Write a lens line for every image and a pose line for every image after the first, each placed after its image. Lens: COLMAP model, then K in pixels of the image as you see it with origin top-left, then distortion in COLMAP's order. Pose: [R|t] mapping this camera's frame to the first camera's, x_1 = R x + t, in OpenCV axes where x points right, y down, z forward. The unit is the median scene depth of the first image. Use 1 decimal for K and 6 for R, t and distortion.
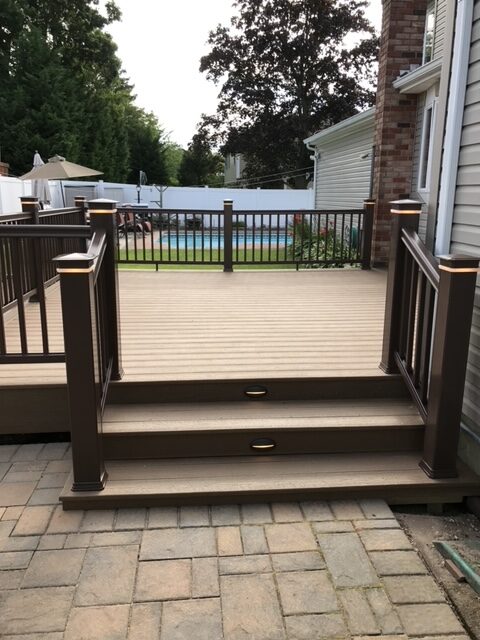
lens RADIAL K [[534.0, 0, 239.9], [0, 534.0, 320.1], [0, 0, 1]] dist [0.005153, -0.009038]
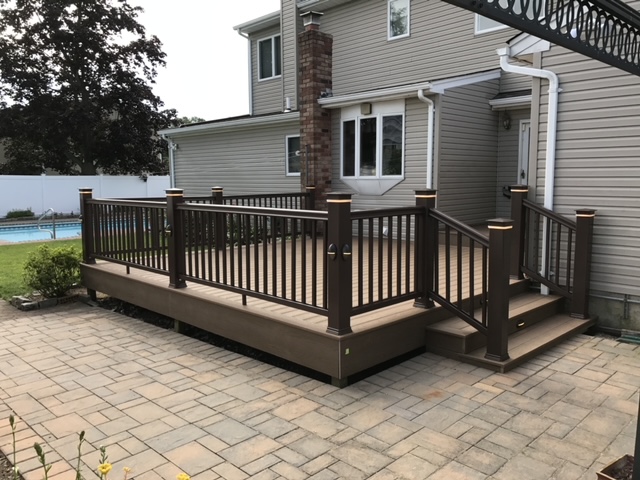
lens RADIAL K [[534.0, 0, 319.0], [0, 534.0, 240.2], [0, 0, 1]] dist [0.005153, -0.009038]
pose [[0.770153, -0.085364, 0.632121, -0.595613], [0.157536, 0.985760, -0.058816, -0.014703], [-0.618099, 0.144879, 0.772634, 0.005124]]
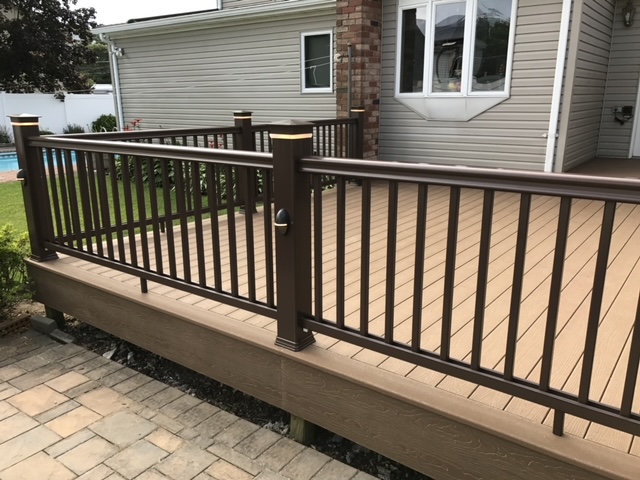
lens RADIAL K [[534.0, 0, 319.7], [0, 534.0, 240.6], [0, 0, 1]] dist [0.005153, -0.009038]
pose [[0.665029, -0.205390, 0.718019, -0.497659], [0.182432, 0.976989, 0.110501, -0.122984], [-0.724193, 0.057503, 0.687196, 0.470910]]
